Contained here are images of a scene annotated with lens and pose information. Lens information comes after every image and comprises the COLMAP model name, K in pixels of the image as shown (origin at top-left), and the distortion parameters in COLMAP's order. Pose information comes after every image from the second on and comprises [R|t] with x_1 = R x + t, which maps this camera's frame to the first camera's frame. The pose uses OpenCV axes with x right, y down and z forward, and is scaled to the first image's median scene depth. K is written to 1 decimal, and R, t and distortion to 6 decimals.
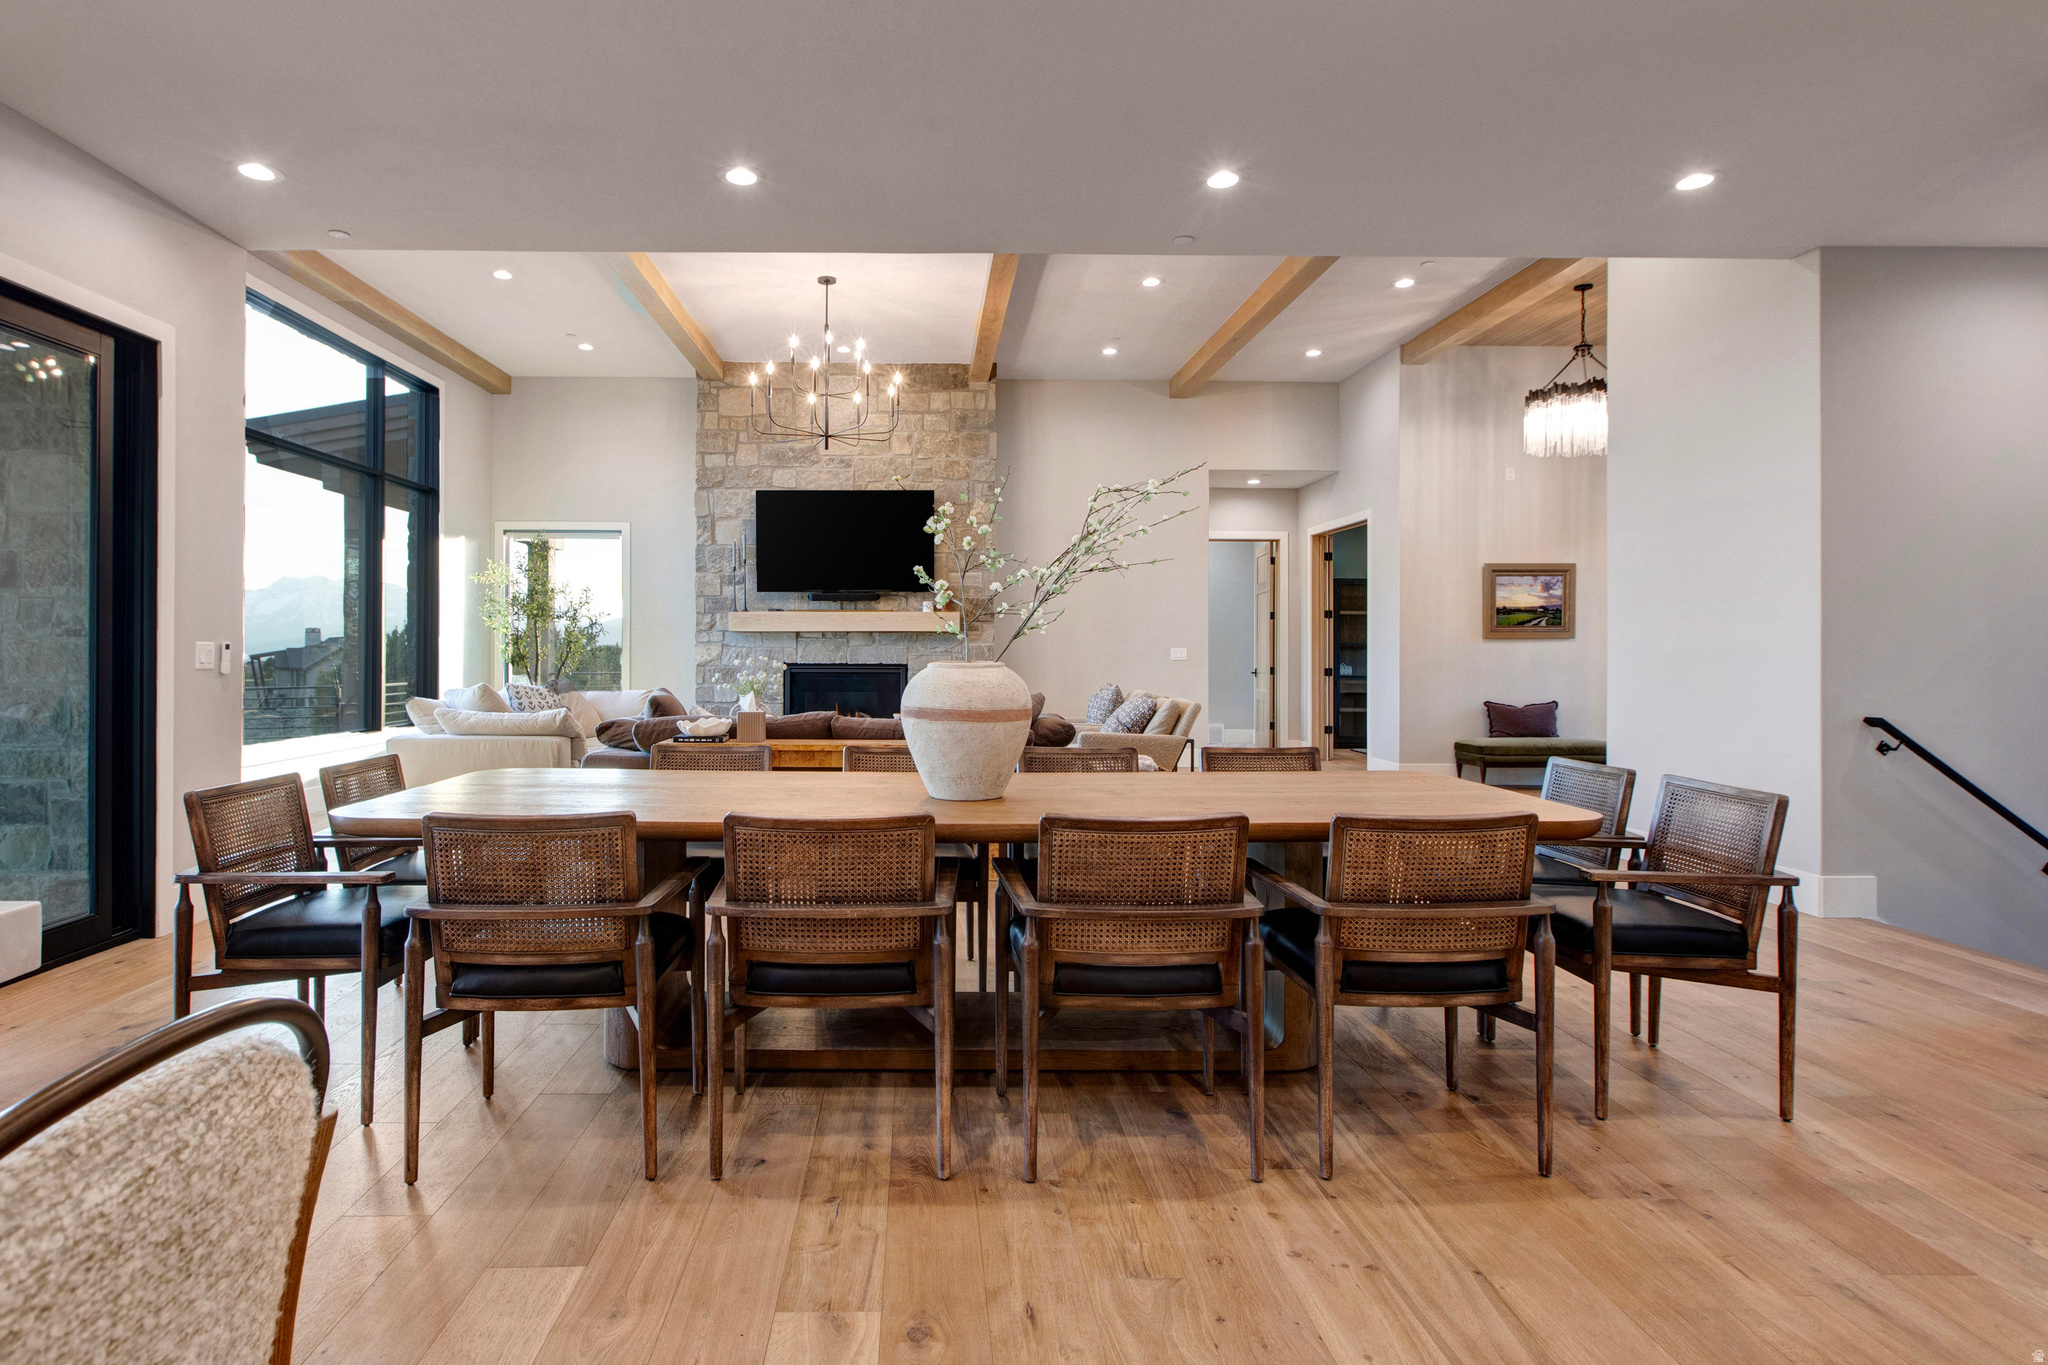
lens RADIAL K [[1062.9, 0, 913.4], [0, 1062.9, 651.4], [0, 0, 1]] dist [-0.014445, 0.000234]
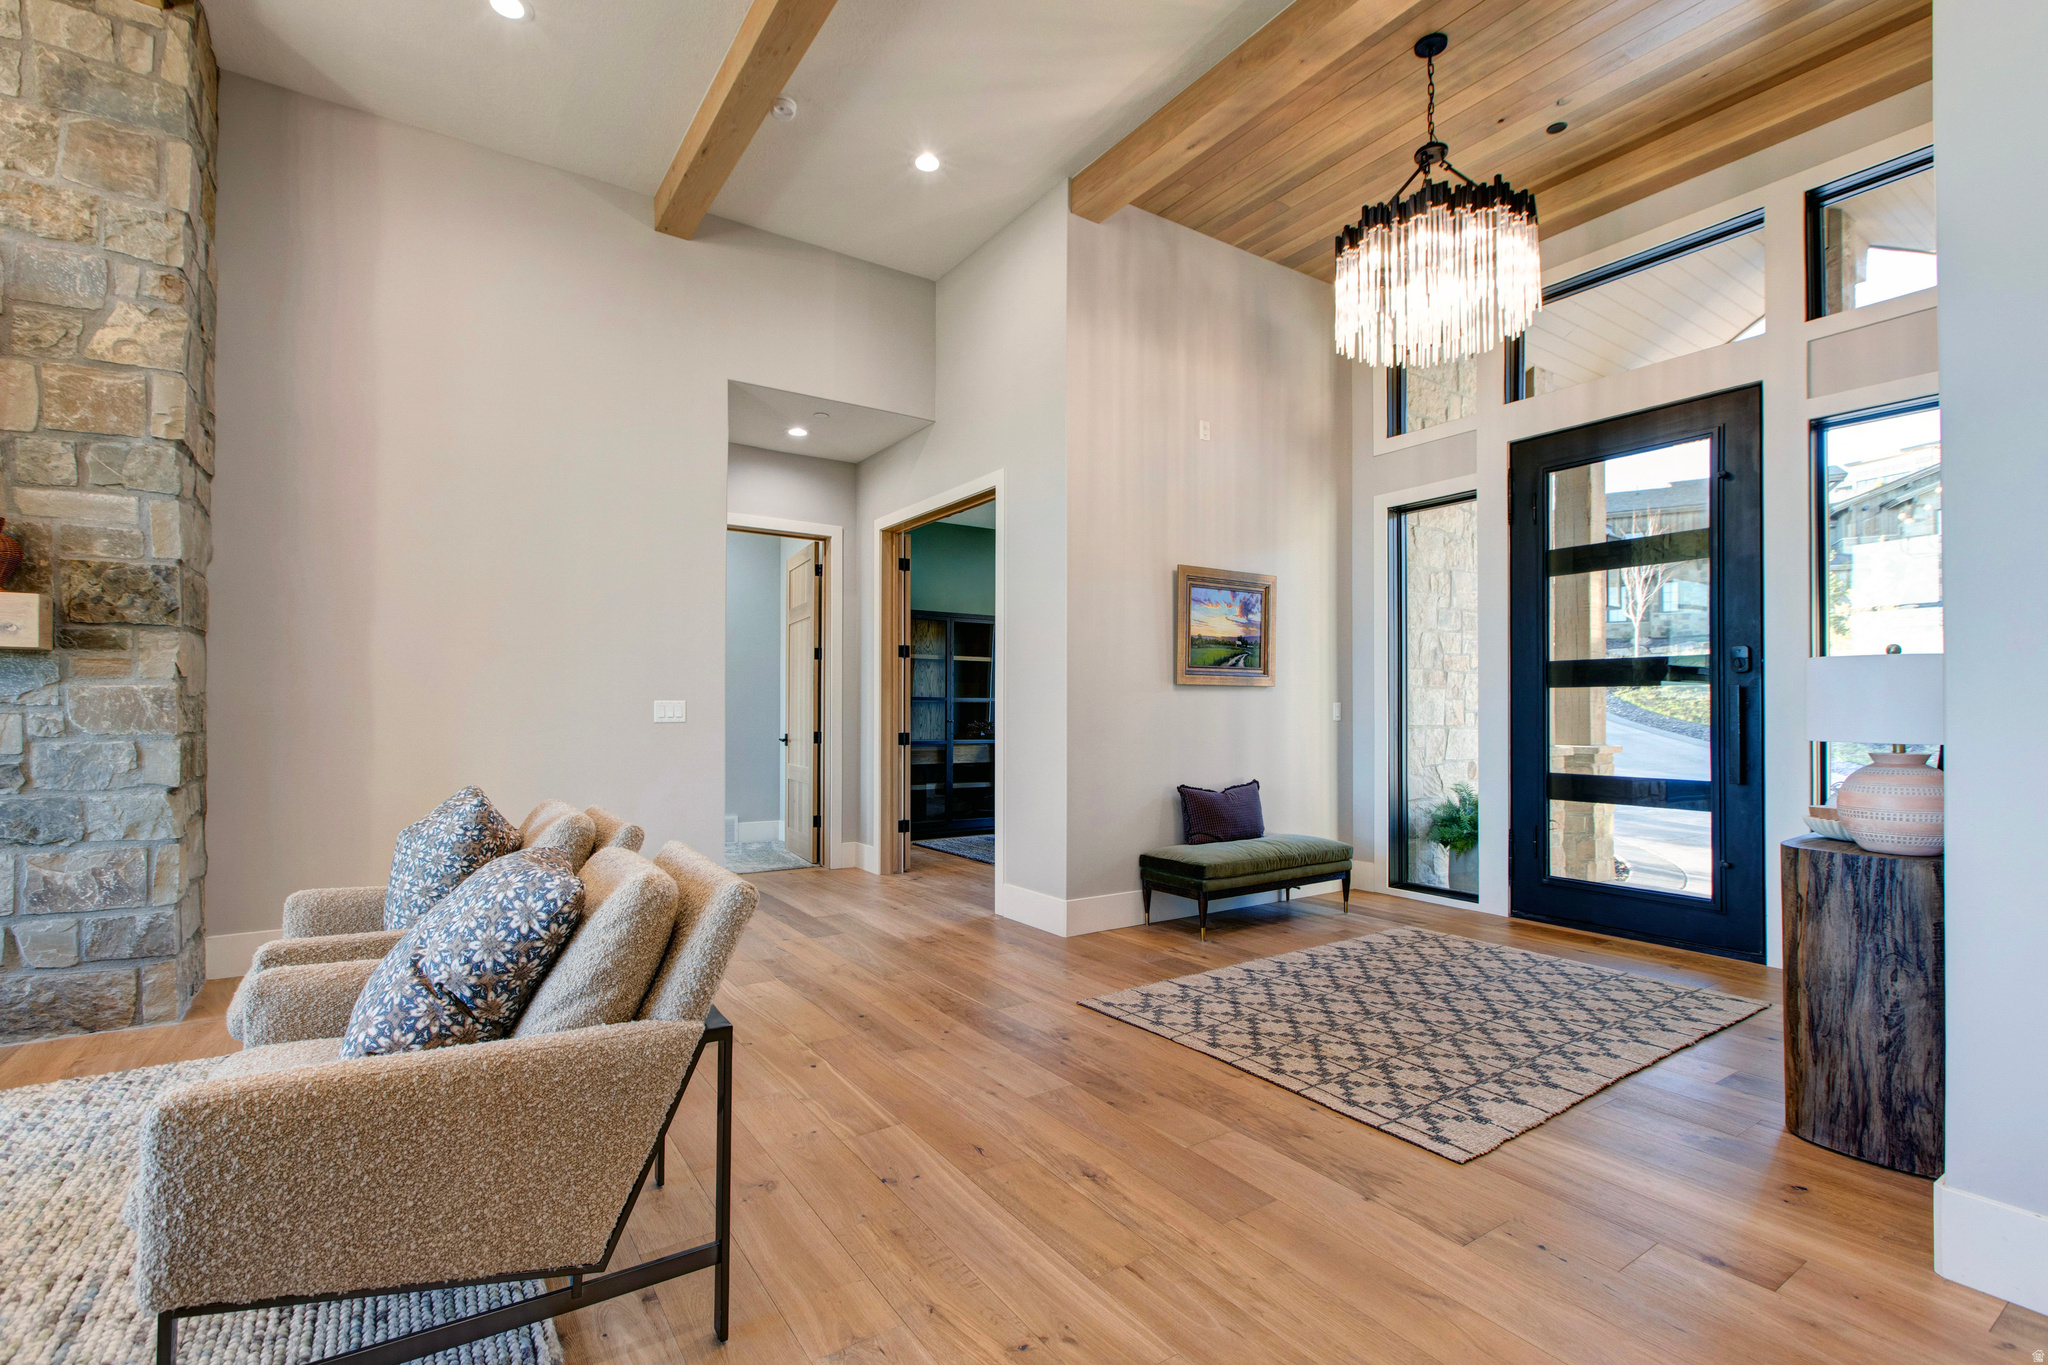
lens RADIAL K [[956.1, 0, 1028.8], [0, 956.1, 699.0], [0, 0, 1]] dist [0.000074, 0.000128]
pose [[0.822021, 0.006467, 0.569421, 0.132981], [0.000885, 0.999920, -0.012634, 0.002976], [-0.569457, 0.010890, 0.821949, 0.536112]]
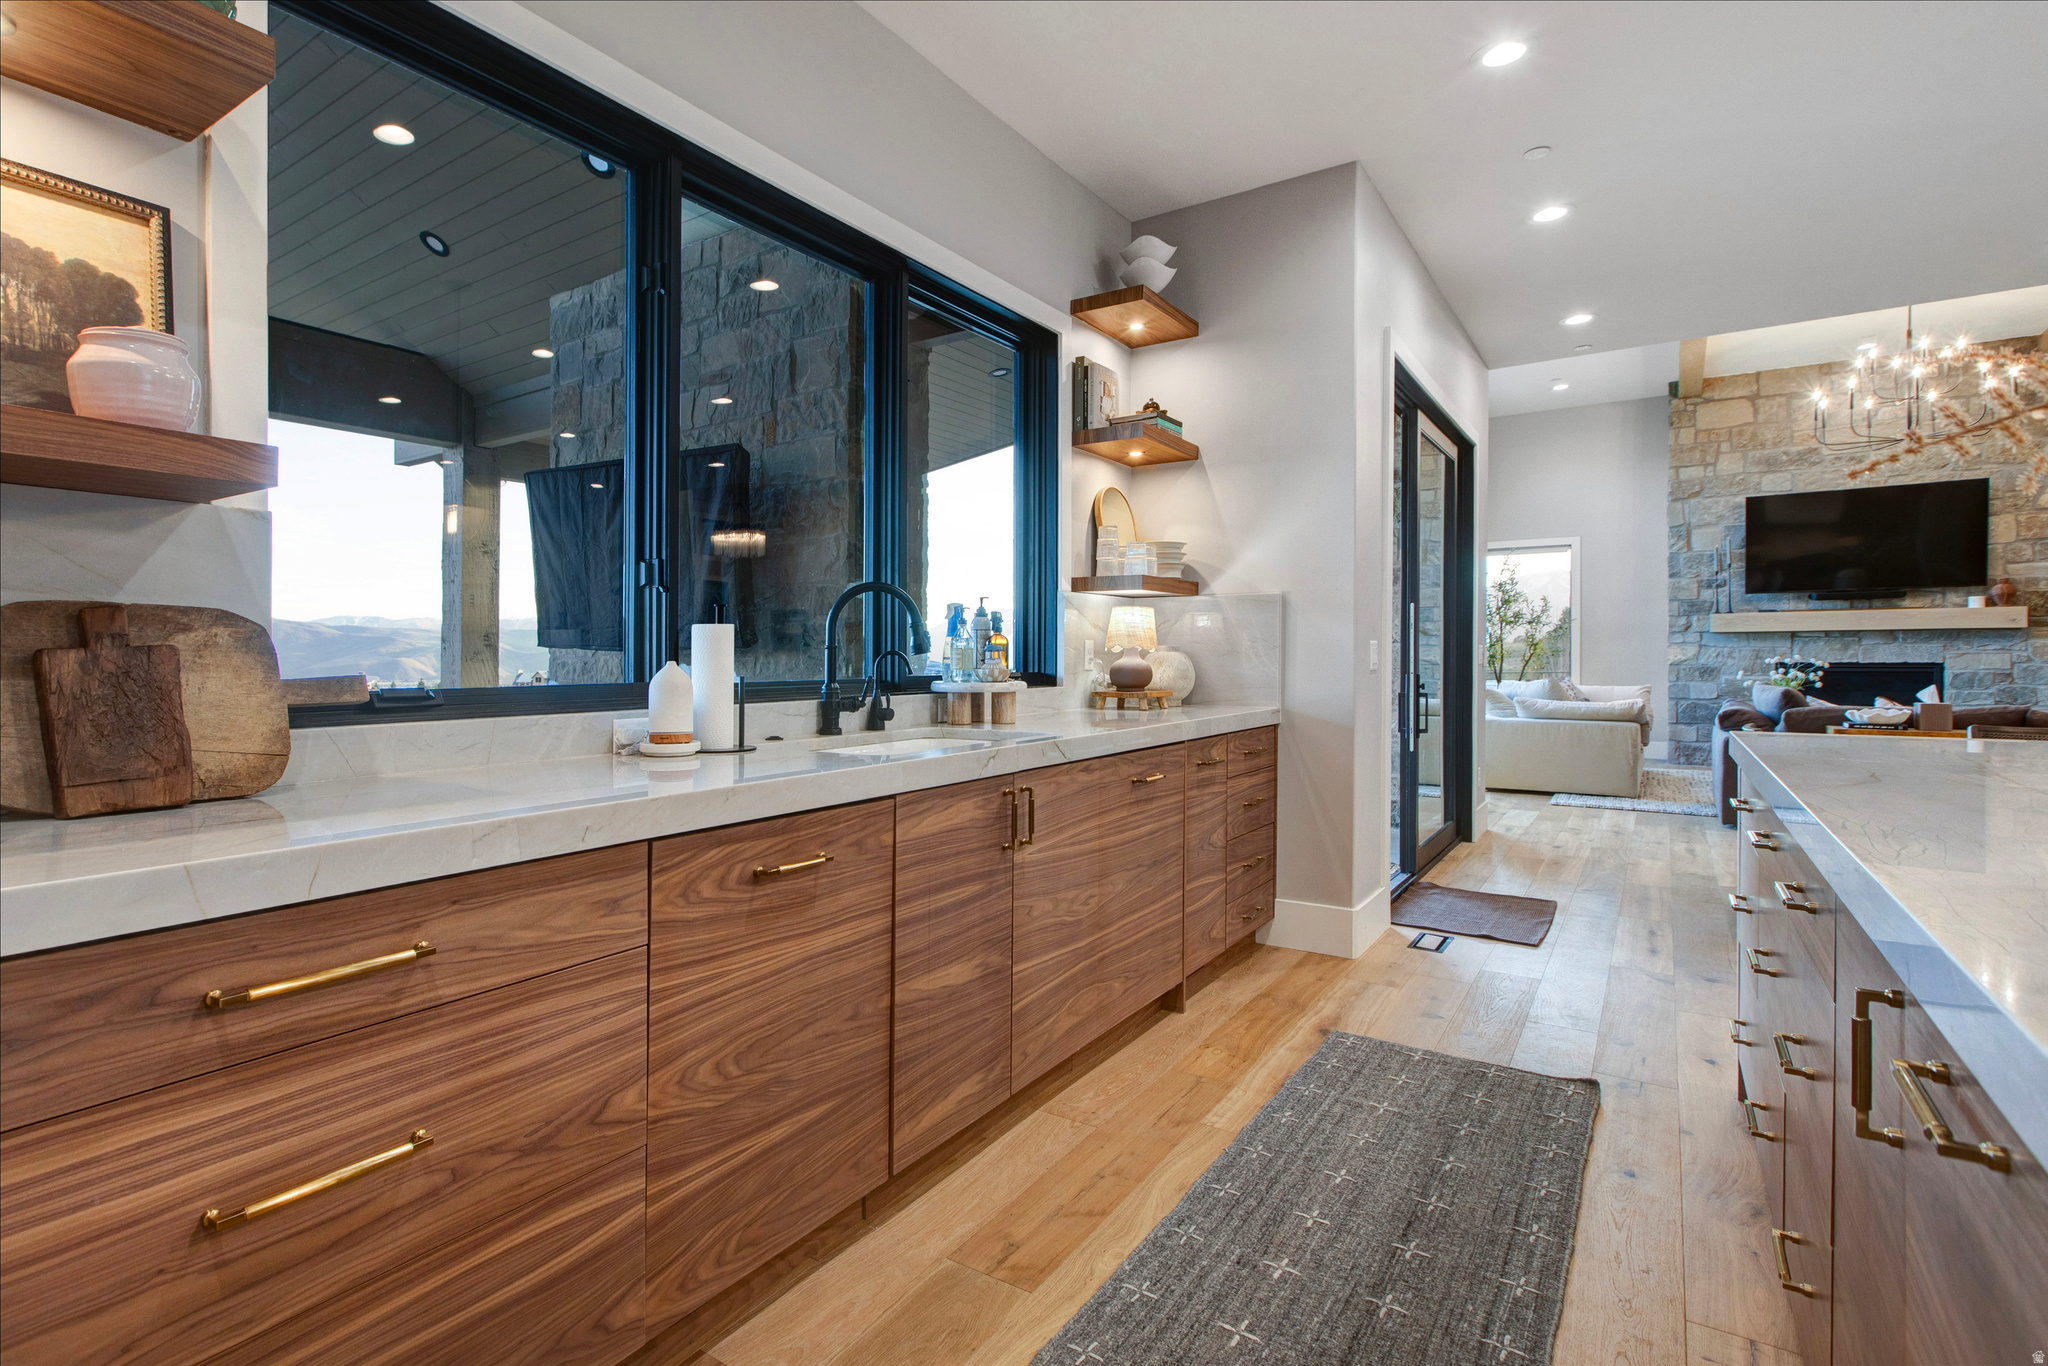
lens RADIAL K [[976.0, 0, 963.6], [0, 976.0, 664.1], [0, 0, 1]] dist [0.001169, 0.000156]
pose [[0.811152, -0.001125, -0.584834, -0.207227], [0.006231, 0.999958, 0.006718, 0.001663], [0.584802, -0.009093, 0.811125, -0.228459]]
